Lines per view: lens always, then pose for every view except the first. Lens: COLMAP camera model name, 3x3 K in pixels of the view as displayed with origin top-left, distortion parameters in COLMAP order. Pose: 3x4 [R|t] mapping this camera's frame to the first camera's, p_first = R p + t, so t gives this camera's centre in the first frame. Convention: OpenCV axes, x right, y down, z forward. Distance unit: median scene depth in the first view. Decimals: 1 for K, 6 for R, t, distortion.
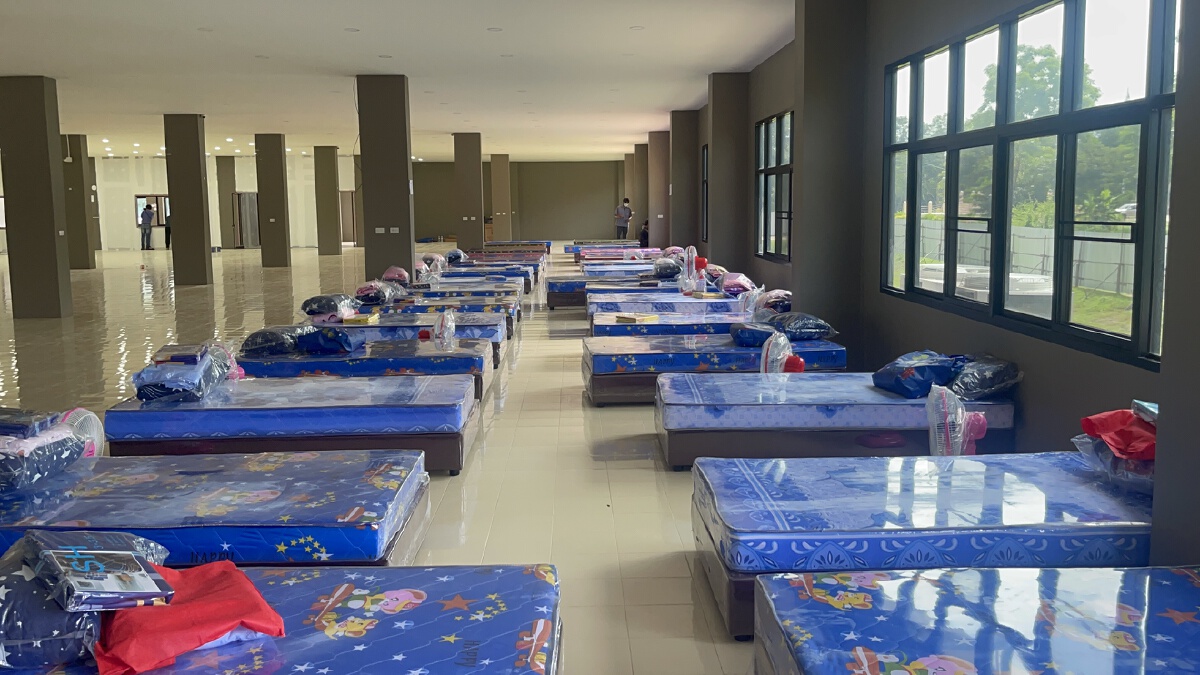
lens RADIAL K [[990.6, 0, 600.0], [0, 990.6, 337.5], [0, 0, 1]] dist [0.007693, 0.001905]
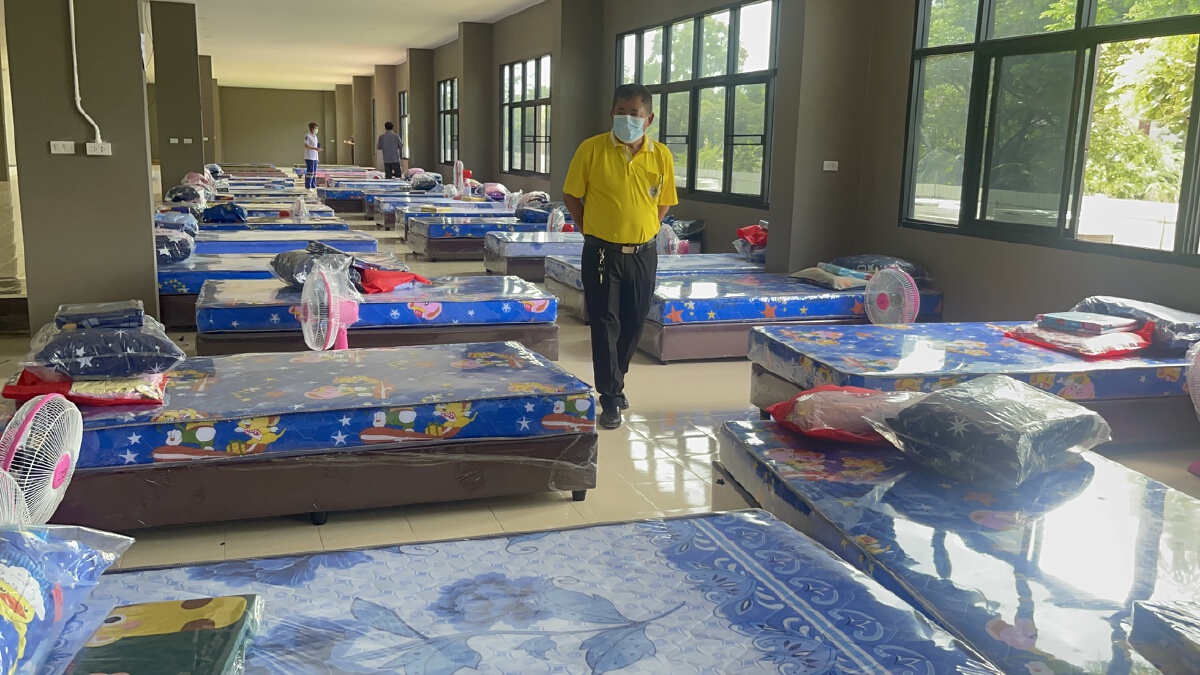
lens RADIAL K [[990.6, 0, 600.0], [0, 990.6, 337.5], [0, 0, 1]] dist [0.007693, 0.001905]
pose [[0.950539, -0.023624, 0.309706, -0.217555], [0.005201, 0.998174, 0.060177, 0.094795], [-0.310563, -0.055590, 0.948926, -0.446385]]
